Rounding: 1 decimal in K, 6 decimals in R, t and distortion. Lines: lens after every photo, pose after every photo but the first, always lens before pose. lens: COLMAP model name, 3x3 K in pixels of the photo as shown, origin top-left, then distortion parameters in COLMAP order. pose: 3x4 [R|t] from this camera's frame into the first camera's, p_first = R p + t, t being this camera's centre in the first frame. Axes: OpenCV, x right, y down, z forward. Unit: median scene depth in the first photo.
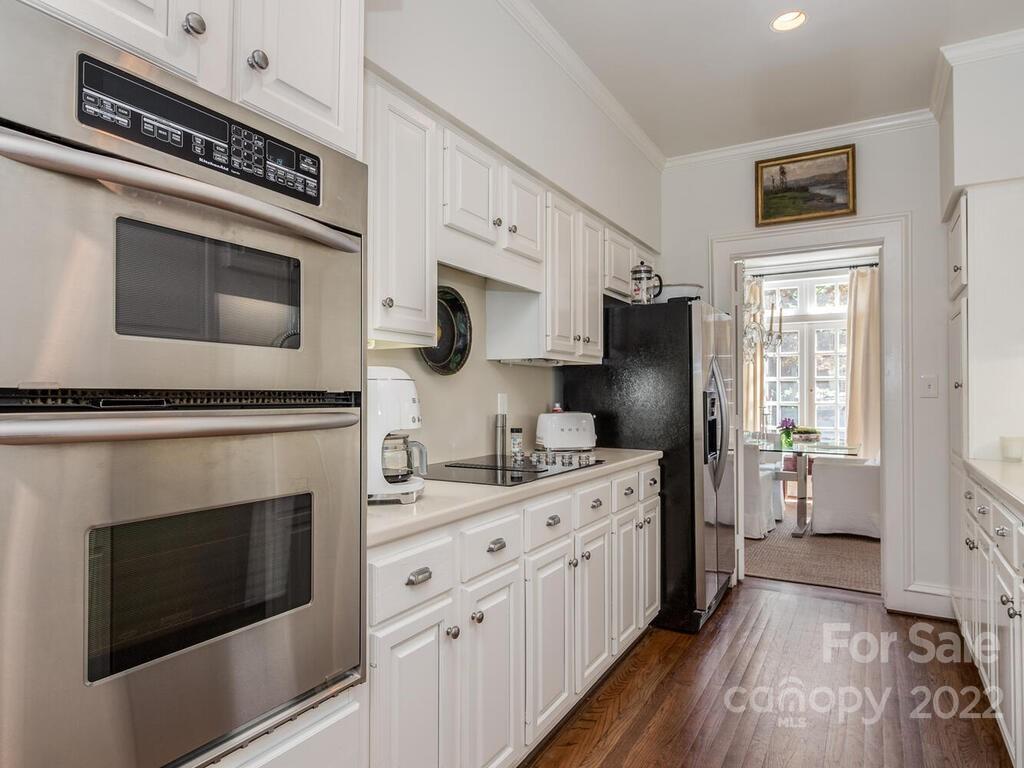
lens RADIAL K [[642.3, 0, 508.9], [0, 642.3, 386.2], [0, 0, 1]] dist [-0.002292, -0.000556]
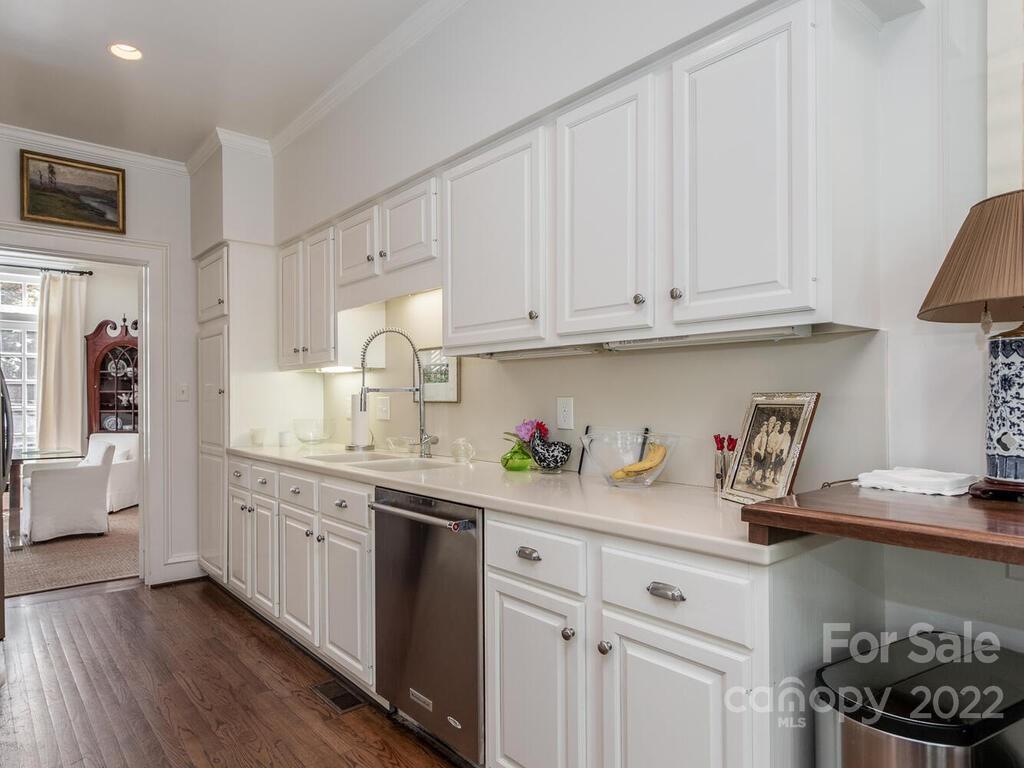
lens RADIAL K [[604.6, 0, 508.9], [0, 604.6, 390.2], [0, 0, 1]] dist [0.000428, -0.000166]
pose [[0.317950, 0.008108, 0.948073, -0.222431], [-0.008718, 0.999946, -0.005628, -0.001405], [-0.948067, -0.006476, 0.318004, 0.046878]]
